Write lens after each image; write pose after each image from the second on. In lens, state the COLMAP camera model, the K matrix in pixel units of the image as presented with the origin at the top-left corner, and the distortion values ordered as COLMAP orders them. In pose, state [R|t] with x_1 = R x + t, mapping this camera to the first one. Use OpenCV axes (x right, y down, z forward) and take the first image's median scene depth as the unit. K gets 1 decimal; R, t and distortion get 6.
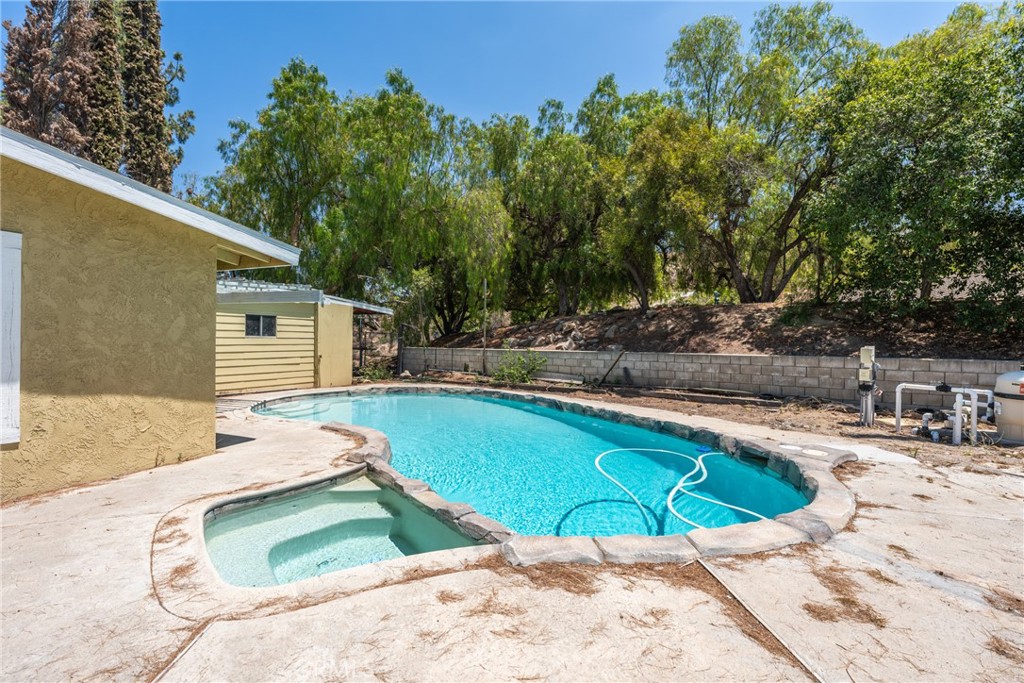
lens RADIAL K [[475.9, 0, 512.0], [0, 475.9, 341.5], [0, 0, 1]] dist [0.000103, 0.000654]
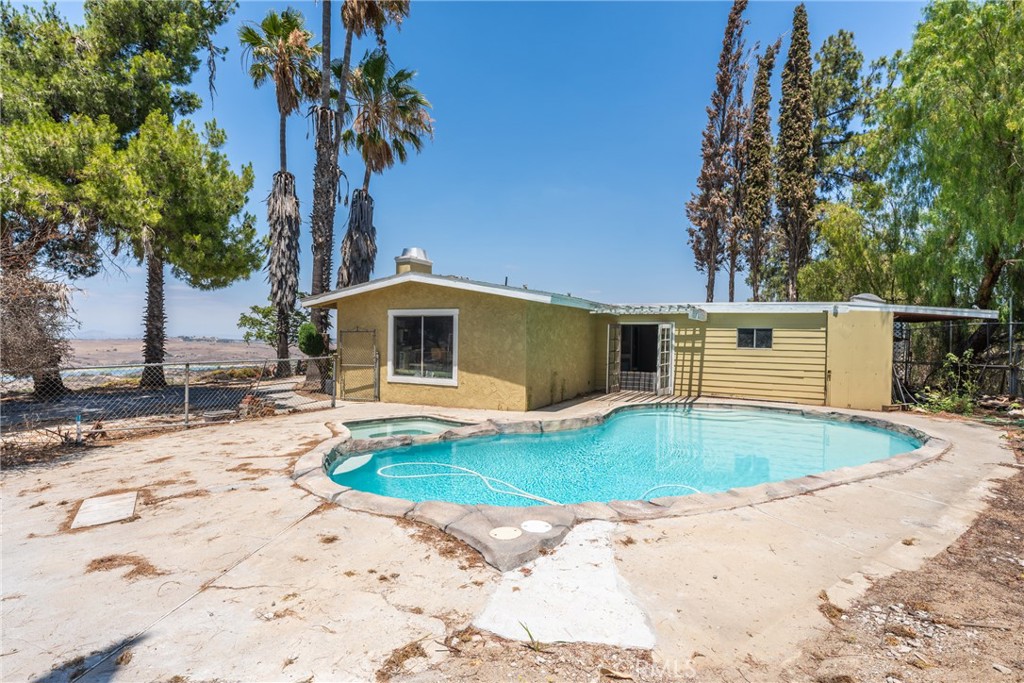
lens RADIAL K [[510.0, 0, 512.0], [0, 510.0, 341.5], [0, 0, 1]] dist [0.002970, 0.000245]
pose [[-0.028138, 0.003249, -0.999599, 0.641793], [-0.018291, 0.999826, 0.003764, -0.020125], [0.999437, 0.018389, -0.028073, 0.482587]]
